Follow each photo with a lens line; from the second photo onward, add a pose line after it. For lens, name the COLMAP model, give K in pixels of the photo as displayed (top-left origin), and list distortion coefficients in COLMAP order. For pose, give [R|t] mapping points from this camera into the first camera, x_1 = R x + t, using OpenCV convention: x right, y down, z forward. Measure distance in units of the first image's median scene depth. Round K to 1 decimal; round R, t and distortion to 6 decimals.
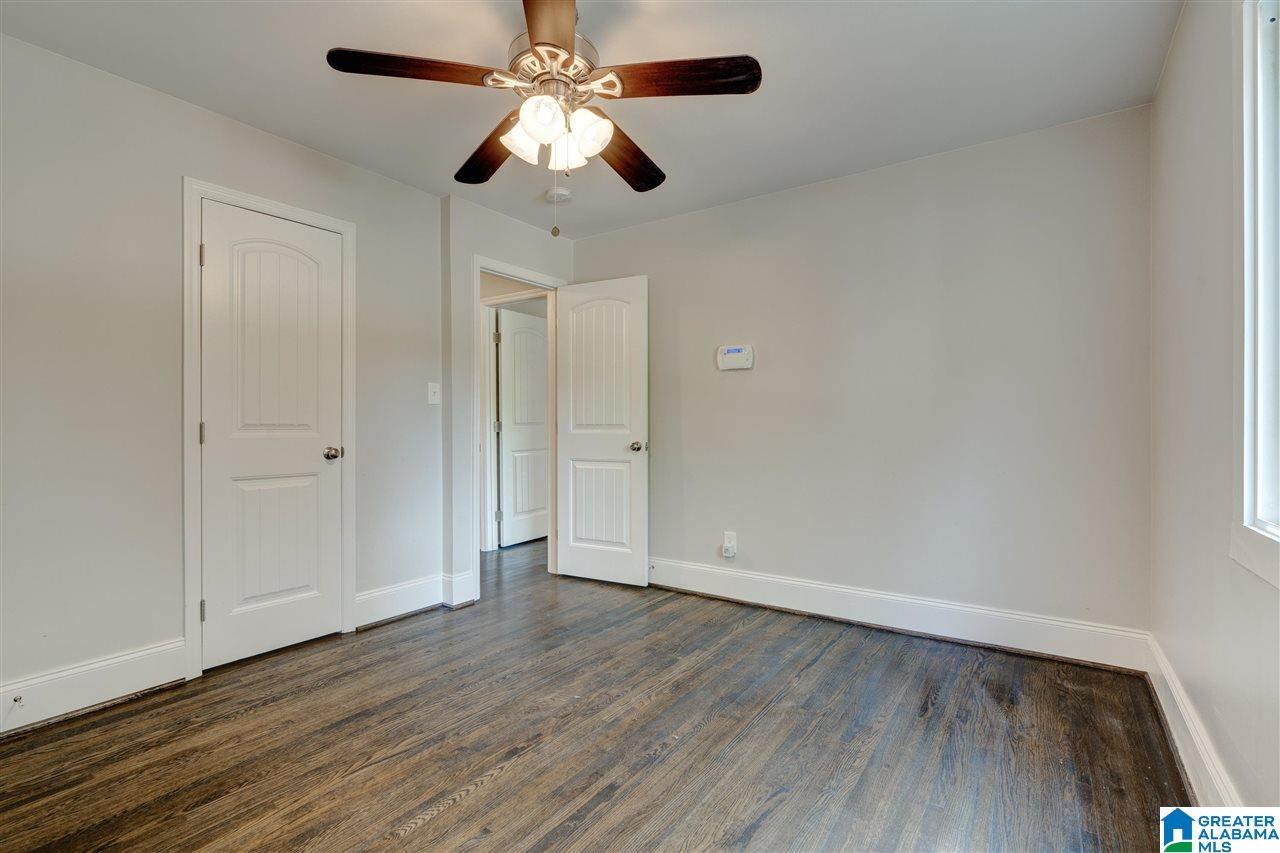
lens RADIAL K [[580.2, 0, 640.0], [0, 580.2, 426.5], [0, 0, 1]] dist [-0.002649, -0.000164]
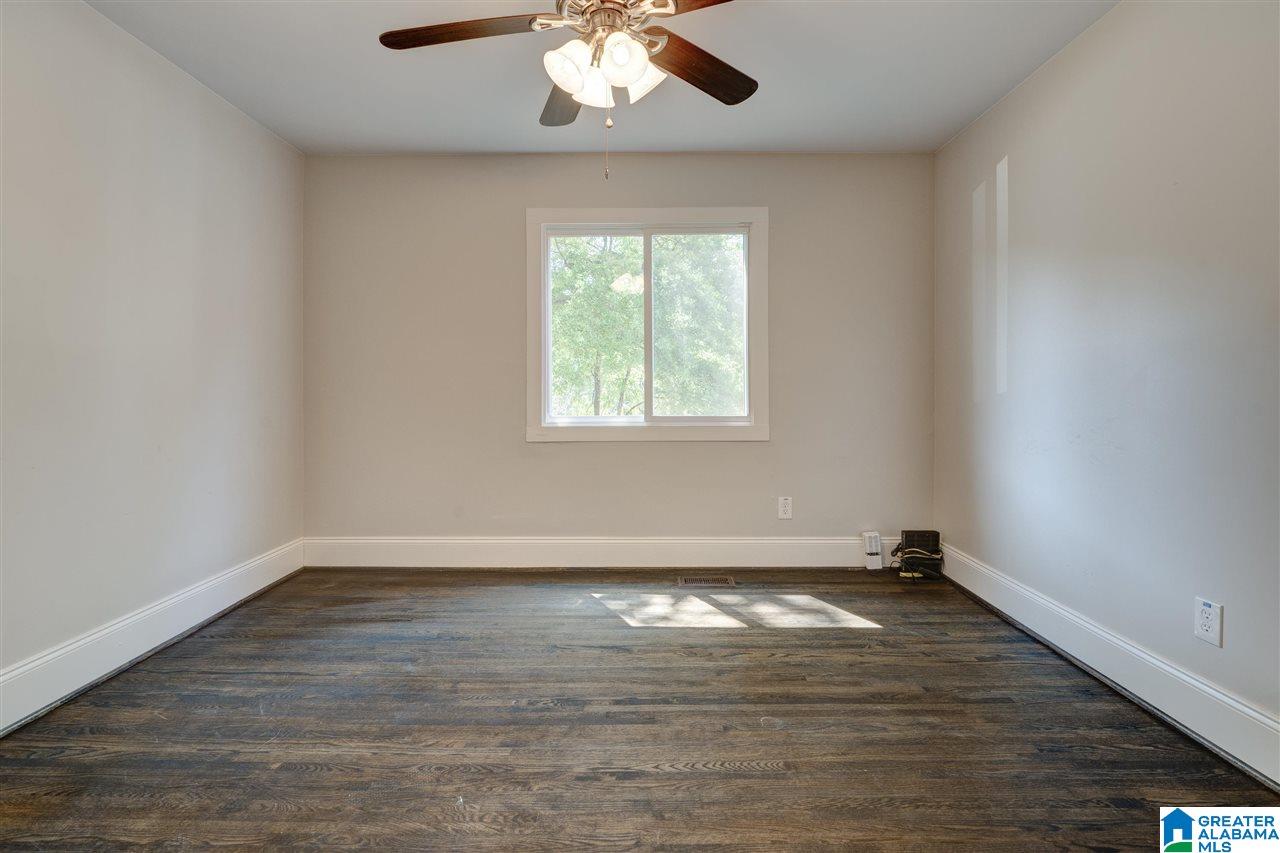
lens RADIAL K [[594.1, 0, 645.3], [0, 594.1, 401.6], [0, 0, 1]] dist [-0.001401, 0.000403]
pose [[-0.572489, -0.017933, 0.819716, -0.848400], [0.001082, 0.999743, 0.022627, 0.007931], [-0.819912, 0.013841, -0.572323, 1.342377]]
